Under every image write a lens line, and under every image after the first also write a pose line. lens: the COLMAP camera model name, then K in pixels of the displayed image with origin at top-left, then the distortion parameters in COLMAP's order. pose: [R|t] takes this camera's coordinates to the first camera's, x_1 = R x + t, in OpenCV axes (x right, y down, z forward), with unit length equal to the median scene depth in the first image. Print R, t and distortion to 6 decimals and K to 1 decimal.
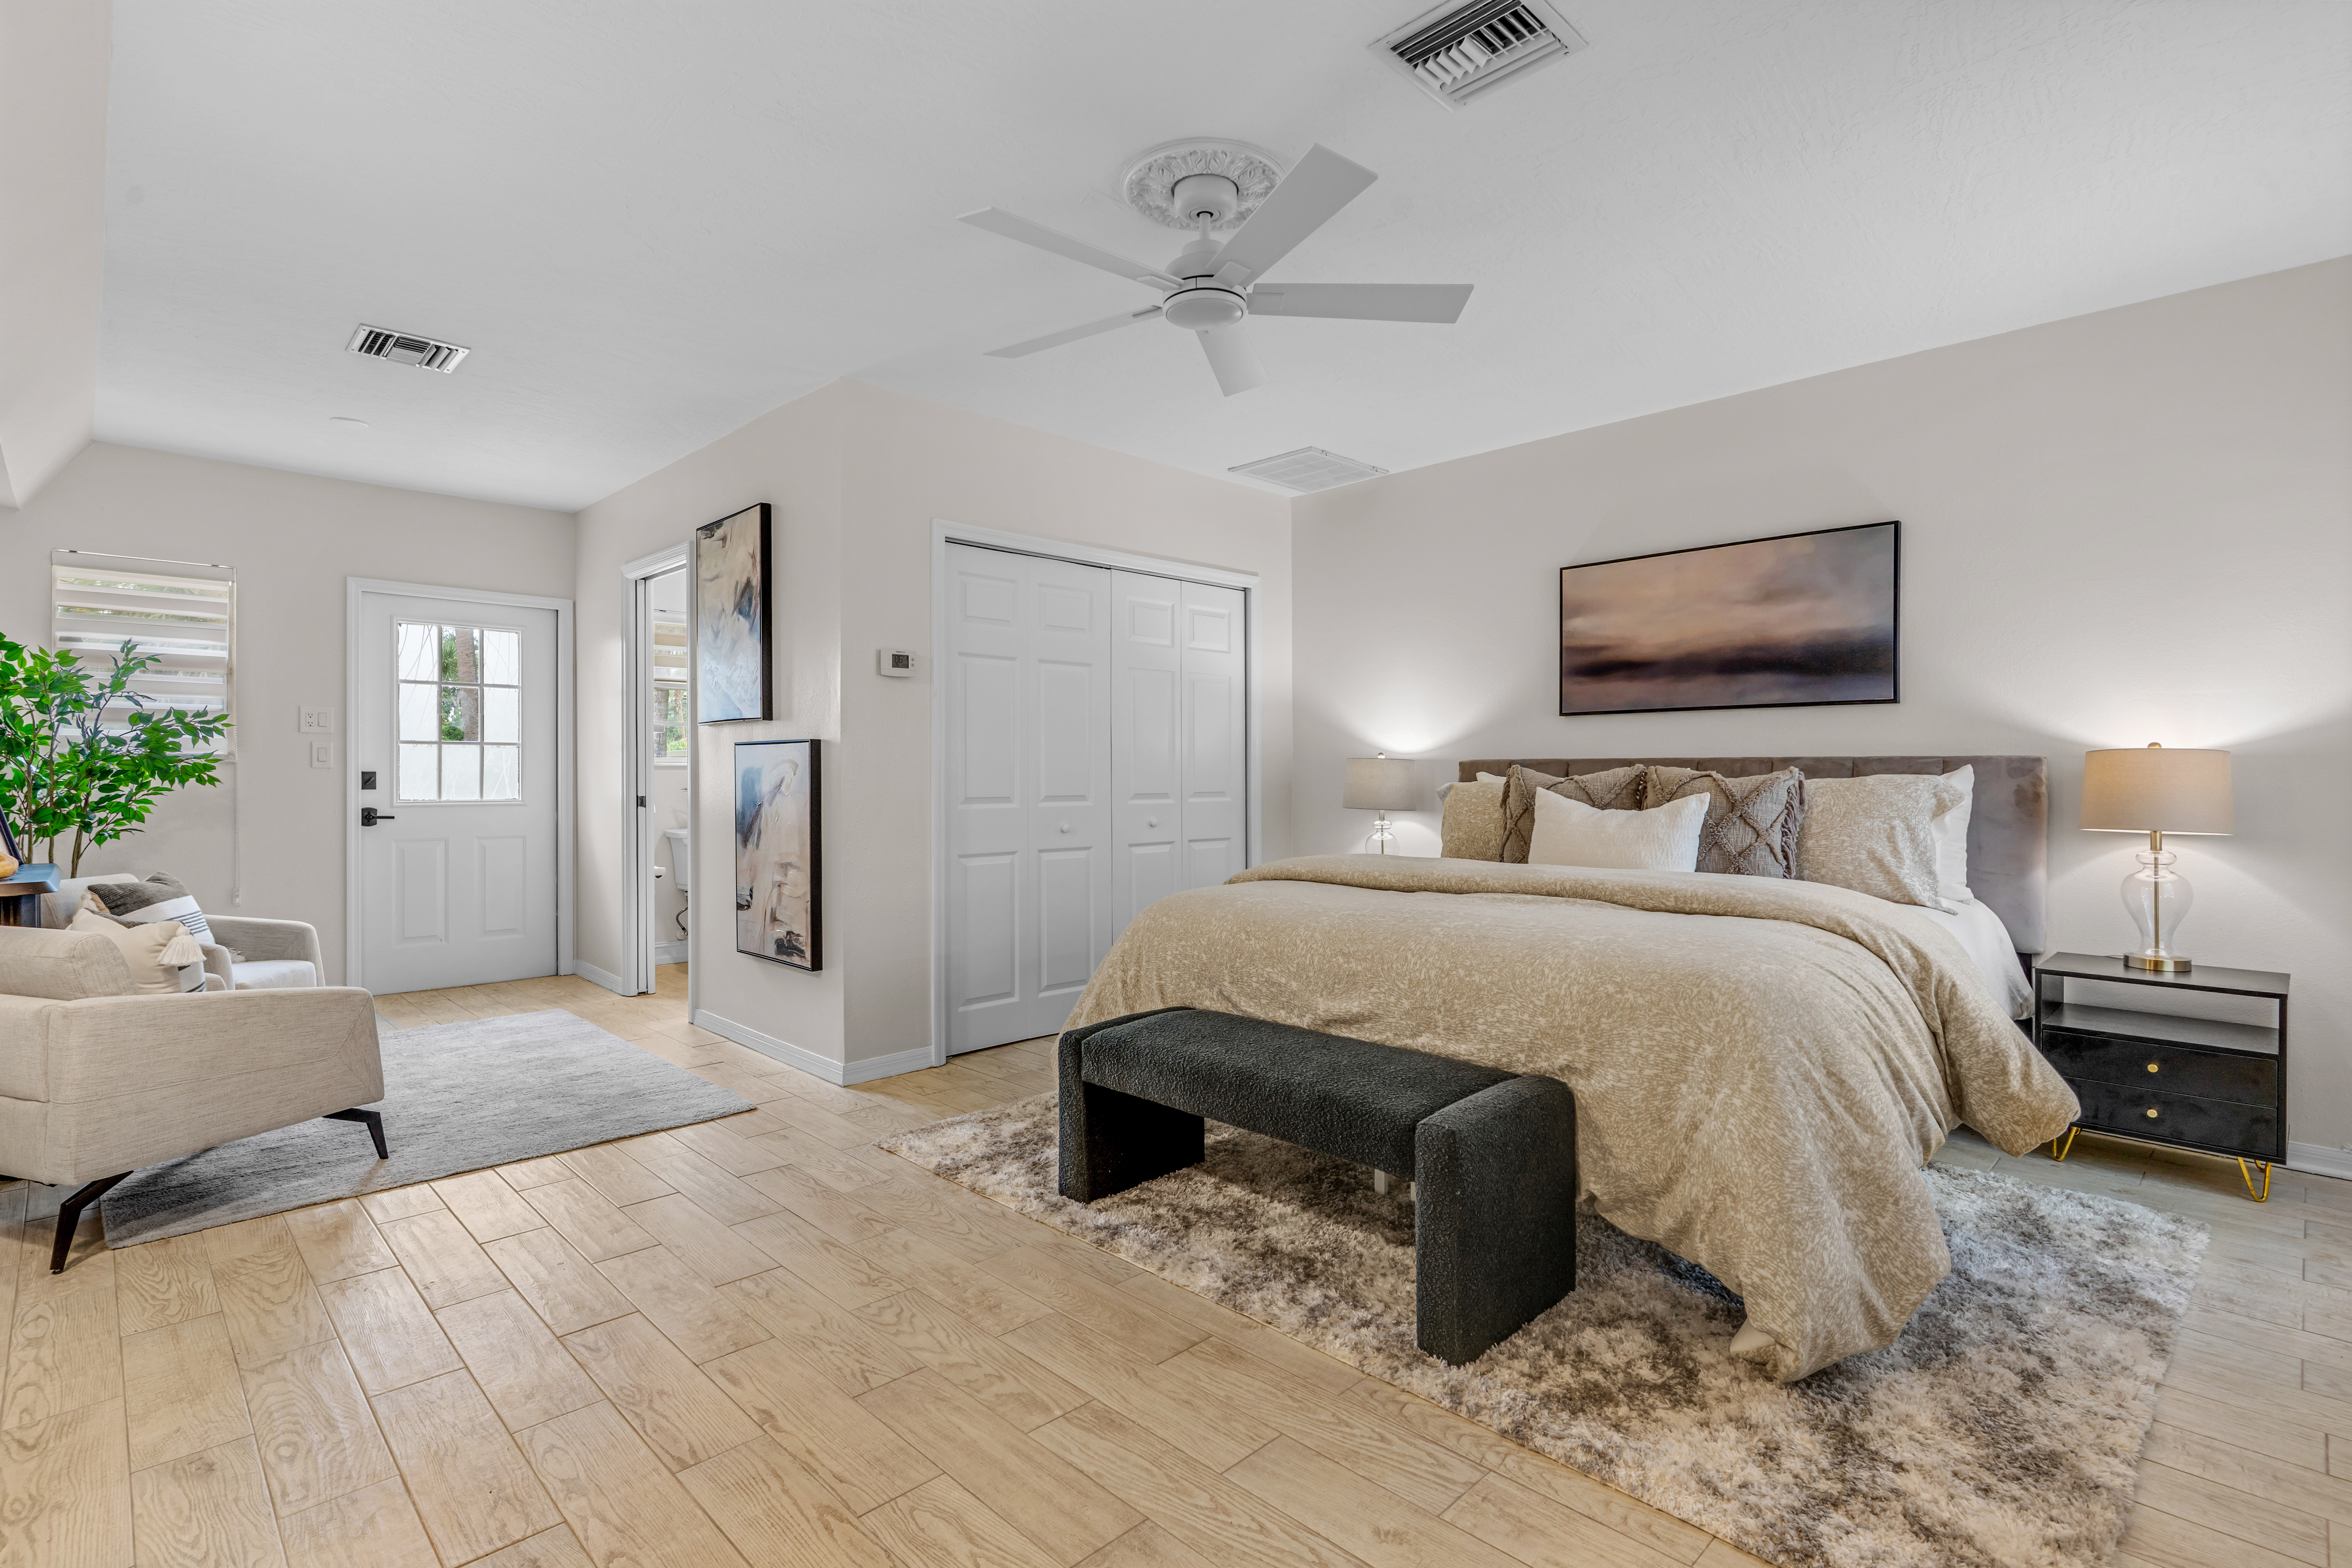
lens RADIAL K [[1117.8, 0, 1176.0], [0, 1117.8, 784.0], [0, 0, 1]] dist [-0.002644, 0.000105]
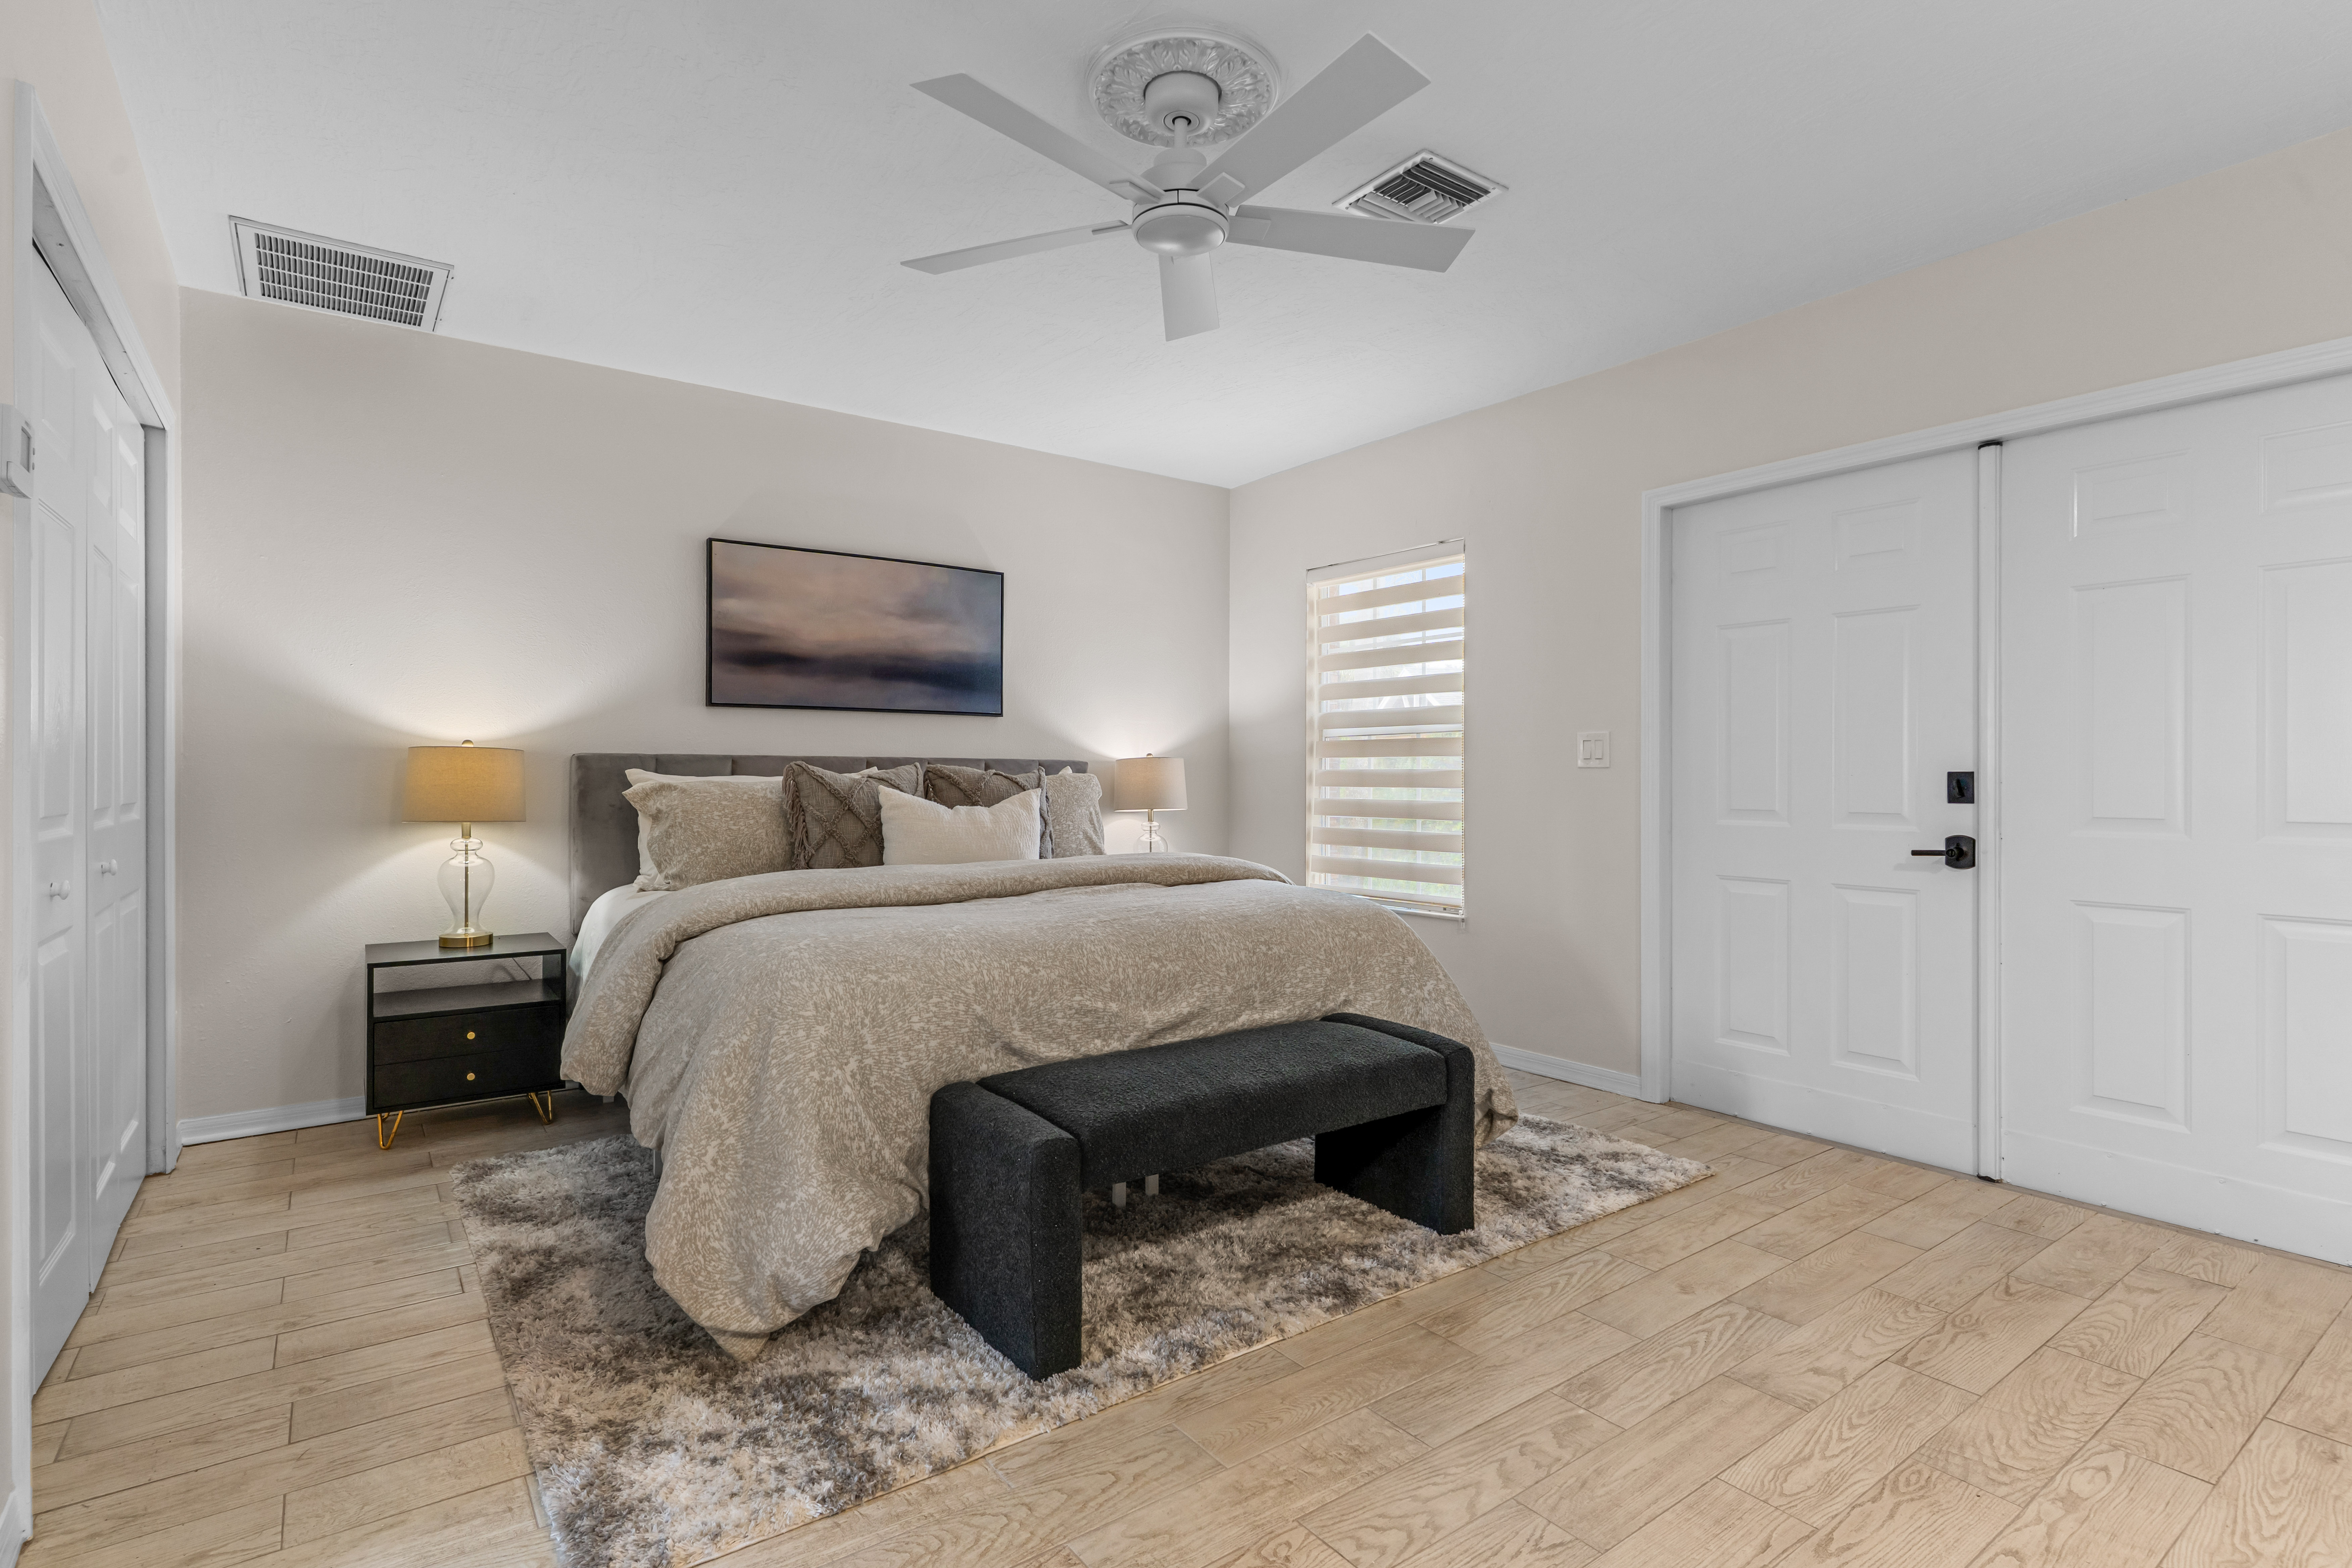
lens RADIAL K [[1118.2, 0, 1190.4], [0, 1118.2, 764.9], [0, 0, 1]] dist [0.008409, -0.000112]
pose [[0.150948, 0.007490, 0.988513, -0.662409], [0.005306, 0.999951, -0.008387, -0.006179], [-0.988528, 0.006511, 0.150901, 0.680912]]
